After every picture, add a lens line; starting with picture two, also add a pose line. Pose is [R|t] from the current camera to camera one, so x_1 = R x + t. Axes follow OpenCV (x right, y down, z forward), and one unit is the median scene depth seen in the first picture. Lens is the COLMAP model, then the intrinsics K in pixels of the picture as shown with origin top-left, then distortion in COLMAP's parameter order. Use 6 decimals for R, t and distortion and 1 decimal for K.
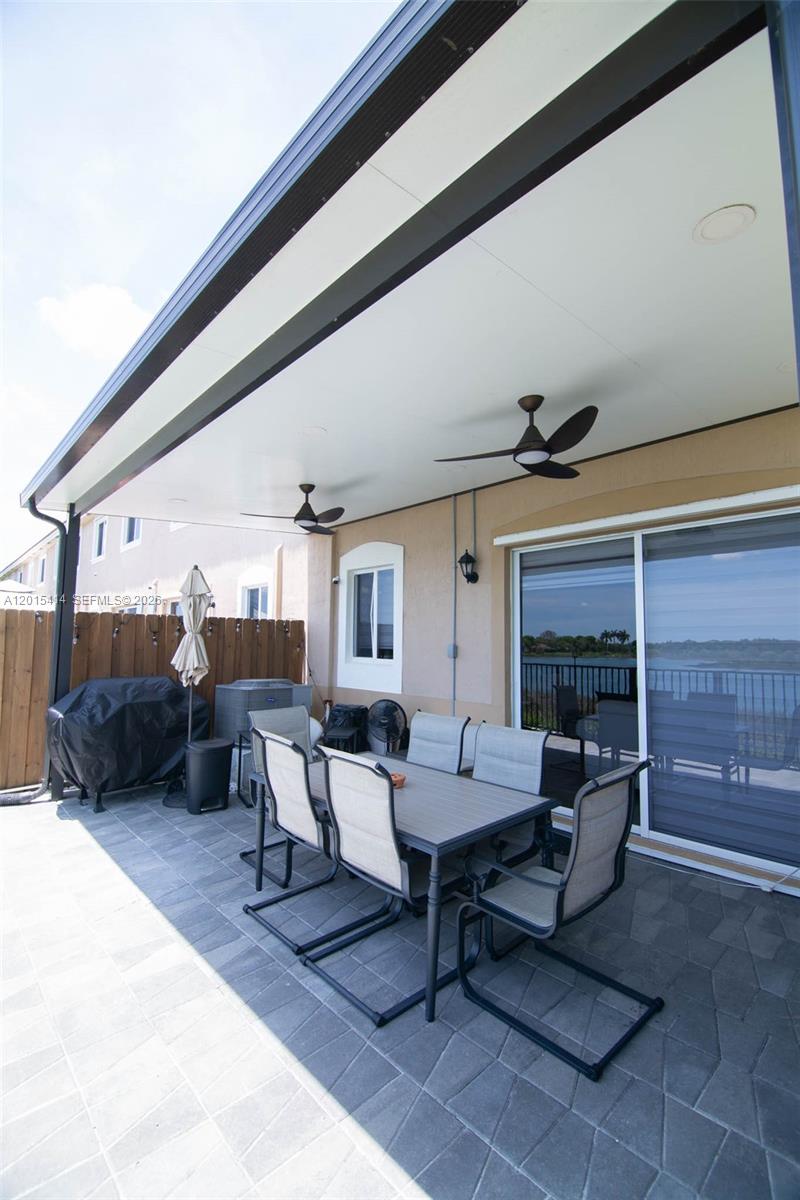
lens RADIAL K [[523.2, 0, 397.5], [0, 523.2, 601.8], [0, 0, 1]] dist [-0.011821, -0.006806]
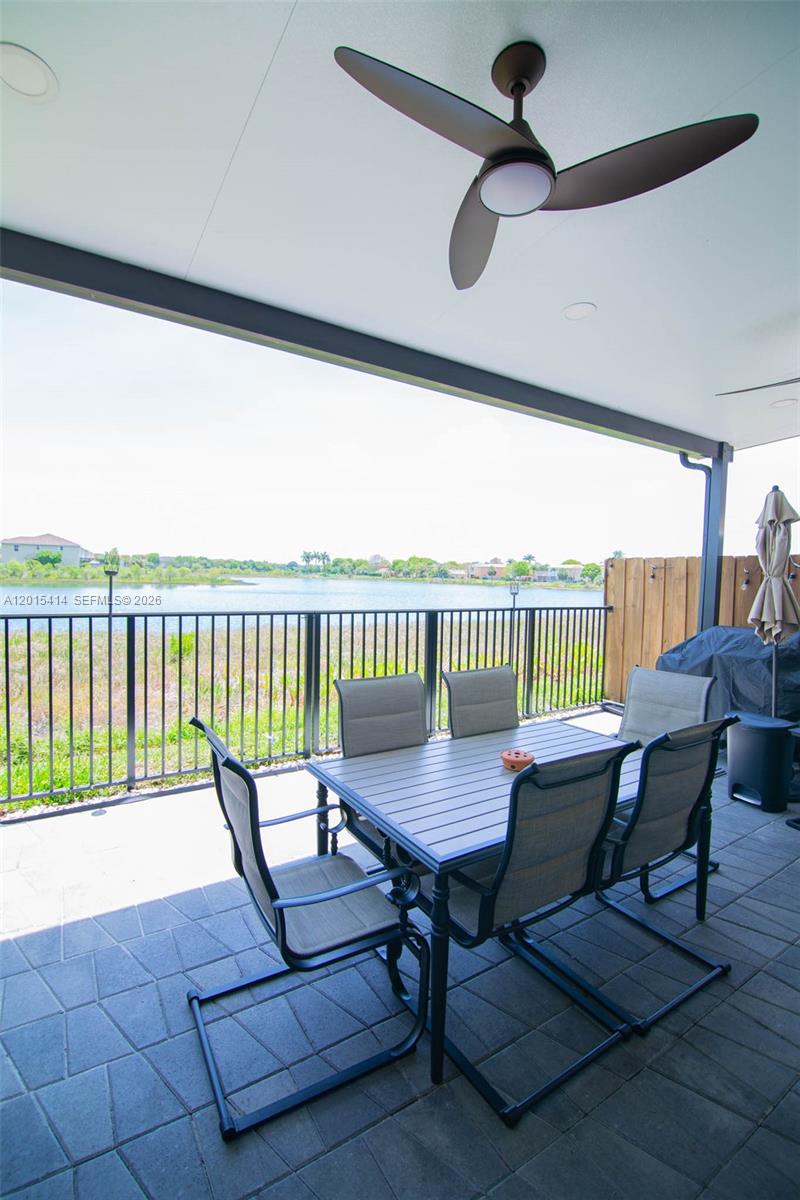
lens RADIAL K [[539.7, 0, 401.7], [0, 539.7, 595.8], [0, 0, 1]] dist [-0.011001, -0.008174]
pose [[-0.184728, 0.023372, -0.982512, 0.485413], [0.048369, 0.998722, 0.014663, 0.051752], [0.981599, -0.044814, -0.185622, 0.602428]]
